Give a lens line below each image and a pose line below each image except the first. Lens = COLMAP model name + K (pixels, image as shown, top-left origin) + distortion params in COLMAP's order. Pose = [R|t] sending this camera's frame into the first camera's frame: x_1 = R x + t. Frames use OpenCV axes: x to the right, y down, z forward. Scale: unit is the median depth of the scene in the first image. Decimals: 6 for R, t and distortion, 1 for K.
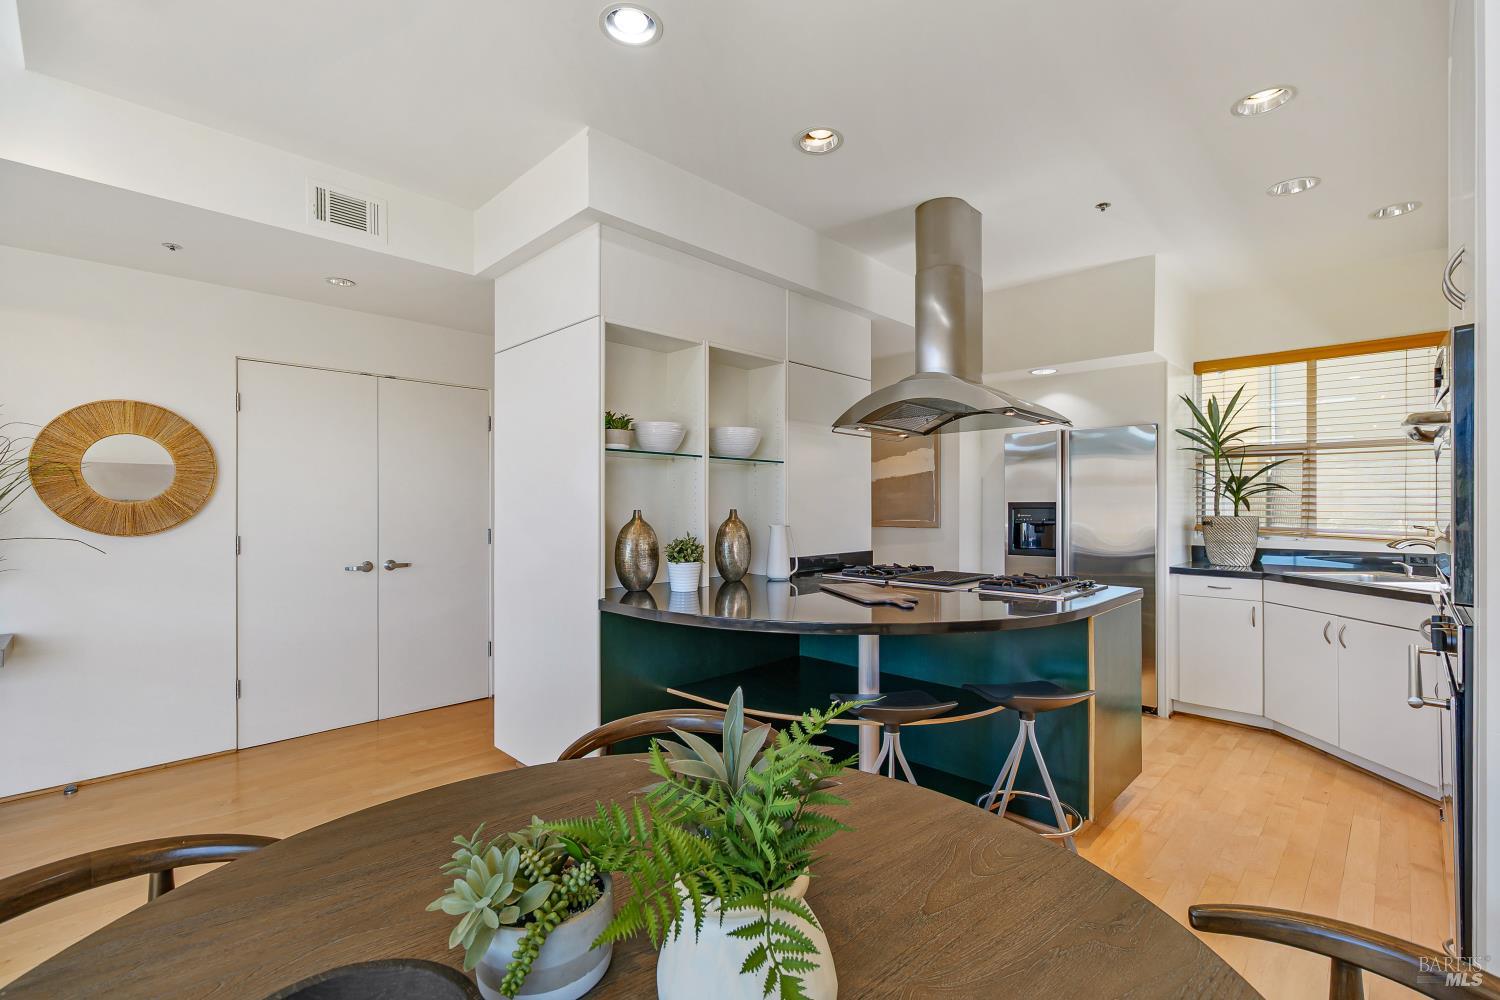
lens RADIAL K [[660.1, 0, 753.5], [0, 660.1, 491.5], [0, 0, 1]] dist [0.002721, -0.003958]
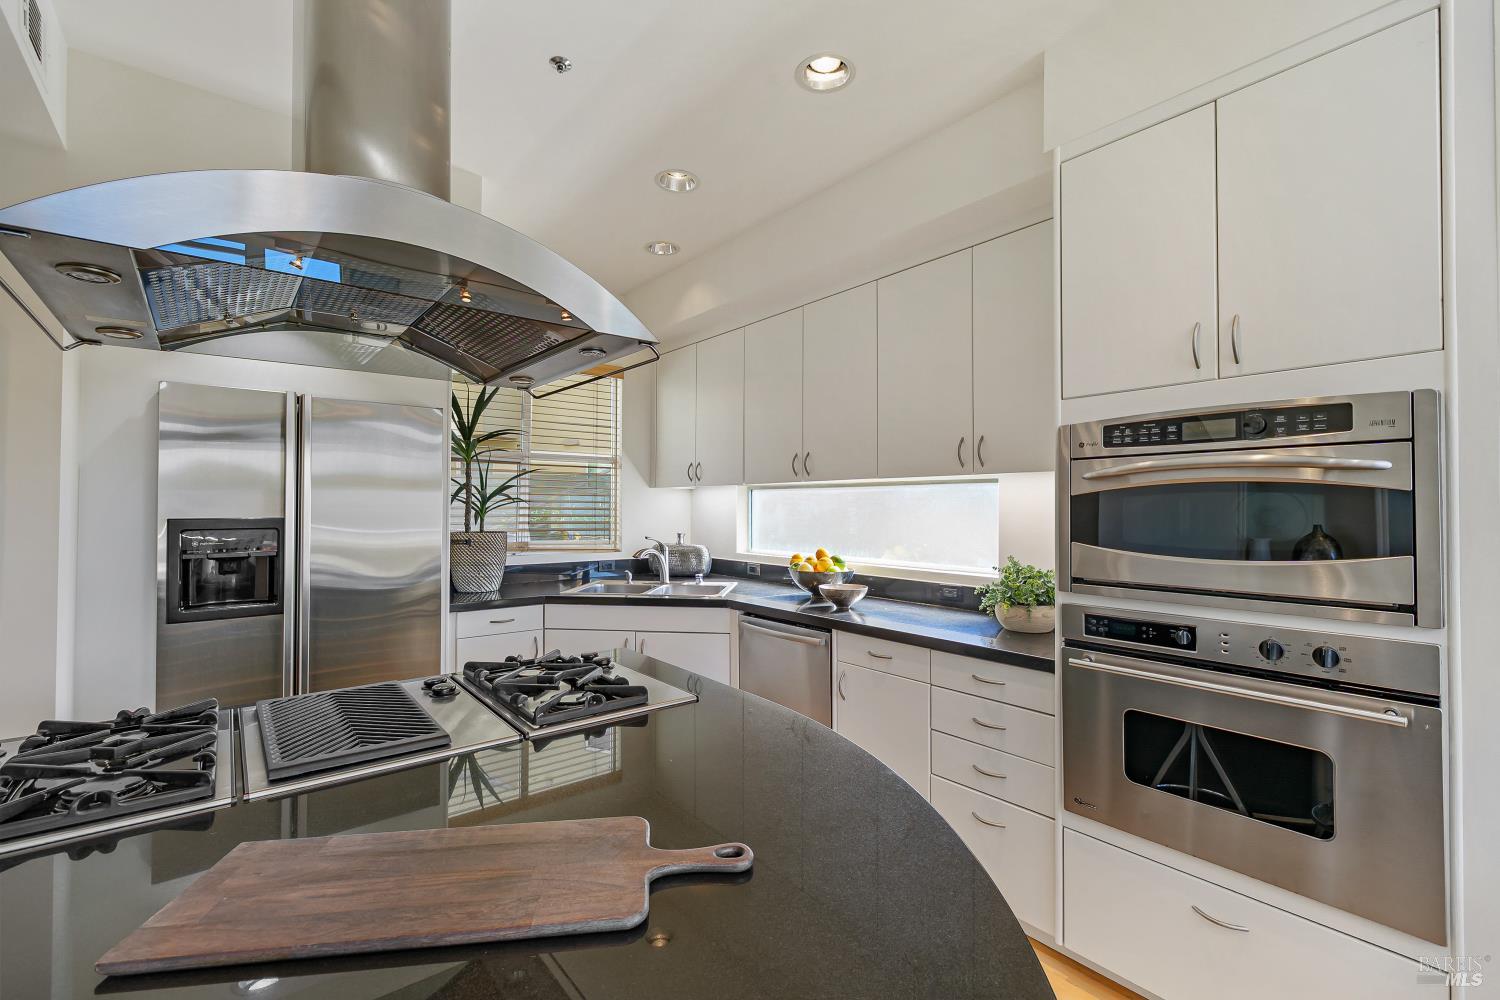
lens RADIAL K [[660.1, 0, 803.8], [0, 660.1, 501.3], [0, 0, 1]] dist [0.002721, -0.003958]
pose [[0.090467, 0.012657, 0.995819, -0.070293], [-0.021533, 0.999710, -0.010751, -0.001737], [-0.995667, -0.020471, 0.090713, 0.501855]]
